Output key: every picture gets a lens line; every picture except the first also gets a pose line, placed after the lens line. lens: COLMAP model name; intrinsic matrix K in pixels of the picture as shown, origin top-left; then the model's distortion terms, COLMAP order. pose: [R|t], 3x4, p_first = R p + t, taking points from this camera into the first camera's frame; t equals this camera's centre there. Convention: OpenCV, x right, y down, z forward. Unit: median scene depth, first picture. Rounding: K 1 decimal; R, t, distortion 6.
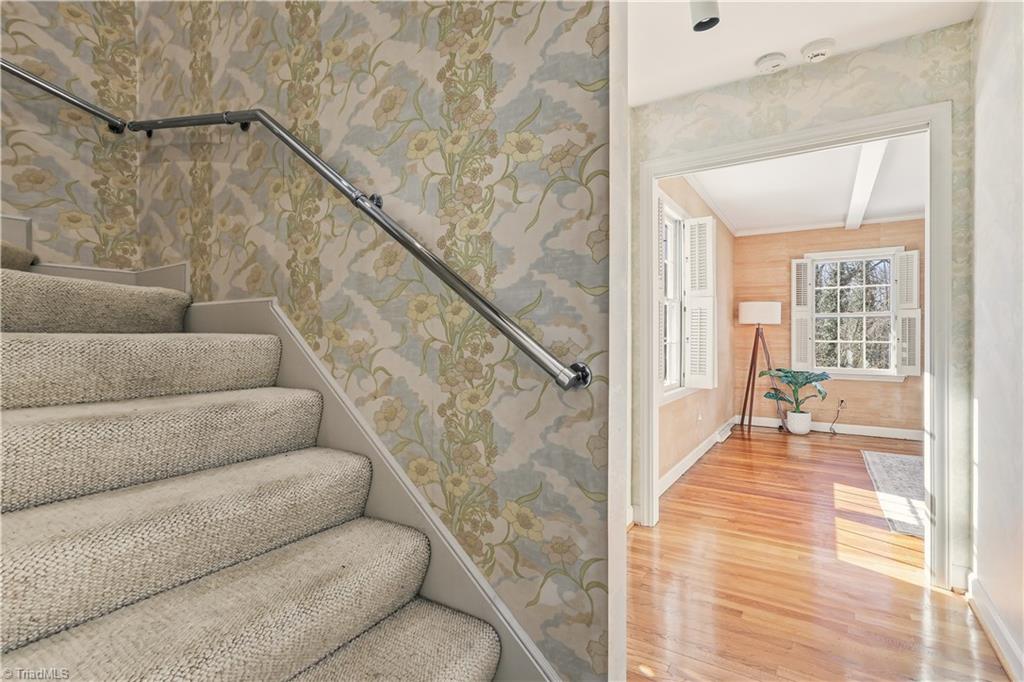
lens RADIAL K [[479.8, 0, 516.4], [0, 479.8, 343.6], [0, 0, 1]] dist [0.003633, 0.000495]
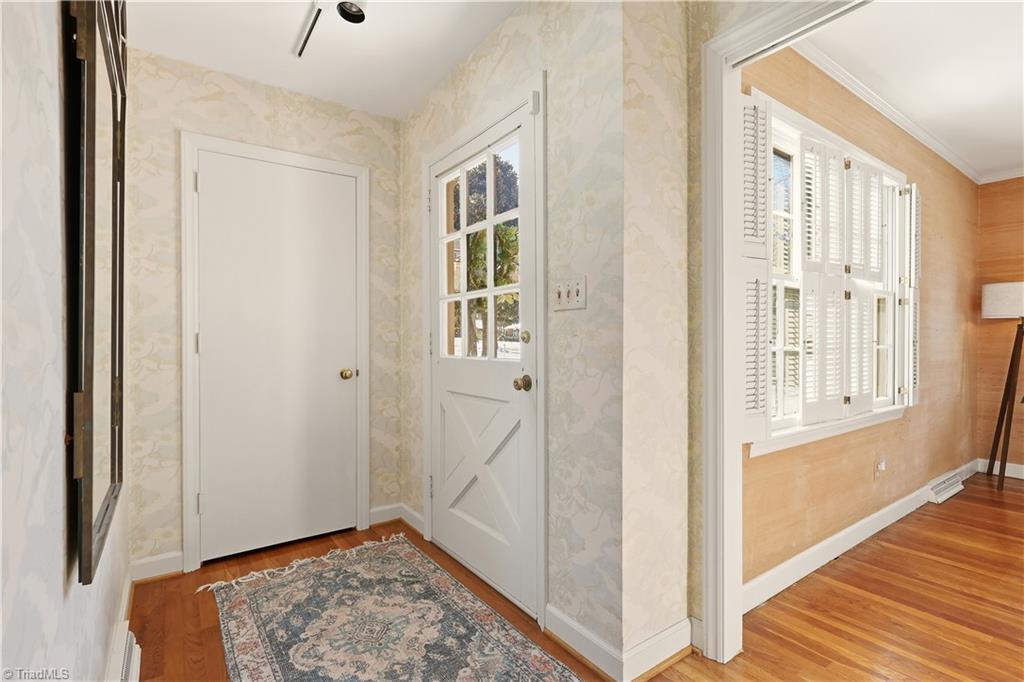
lens RADIAL K [[479.8, 0, 508.4], [0, 479.8, 341.8], [0, 0, 1]] dist [0.003633, 0.000495]
pose [[0.926856, -0.002539, -0.375408, 0.307350], [0.002650, 0.999996, -0.000219, -0.003357], [0.375407, -0.000792, 0.926860, -0.365585]]
